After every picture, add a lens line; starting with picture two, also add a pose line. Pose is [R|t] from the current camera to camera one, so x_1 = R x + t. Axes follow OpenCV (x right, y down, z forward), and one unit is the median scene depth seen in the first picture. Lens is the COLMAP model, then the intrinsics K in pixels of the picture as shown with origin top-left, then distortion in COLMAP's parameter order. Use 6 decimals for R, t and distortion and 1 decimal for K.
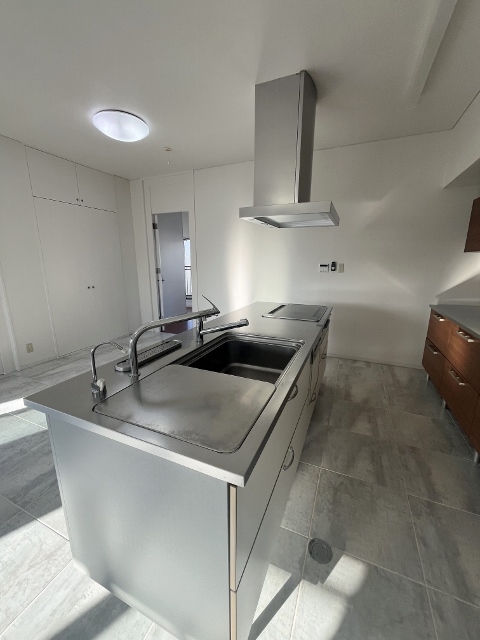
lens RADIAL K [[260.3, 0, 241.1], [0, 260.3, 317.8], [0, 0, 1]] dist [0.000693, 0.000356]
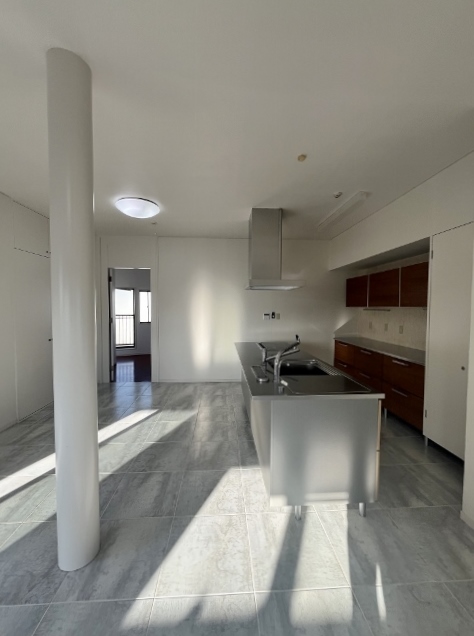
lens RADIAL K [[258.7, 0, 238.1], [0, 258.7, 315.8], [0, 0, 1]] dist [0.000693, 0.000356]
pose [[0.889917, -0.011494, 0.455977, -0.493993], [0.095816, 0.982087, -0.162246, 0.018308], [-0.445945, 0.188076, 0.875078, -0.163914]]
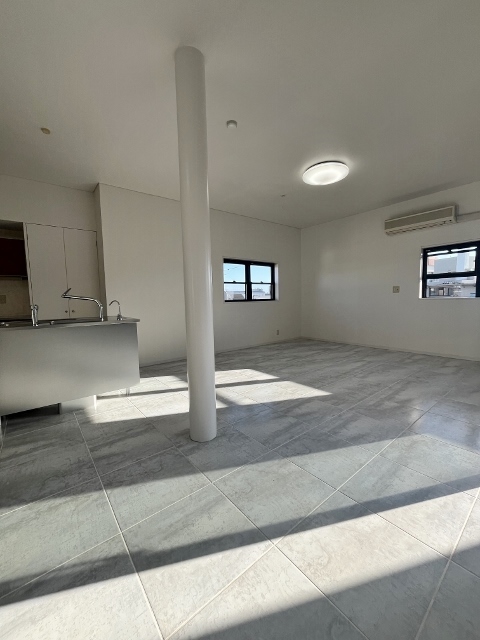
lens RADIAL K [[260.3, 0, 241.1], [0, 260.3, 317.8], [0, 0, 1]] dist [0.000693, 0.000356]
pose [[-0.890398, -0.011099, 0.455048, -0.895776], [0.123637, 0.956221, 0.265246, -0.088124], [-0.438070, 0.292435, -0.850045, 0.844156]]
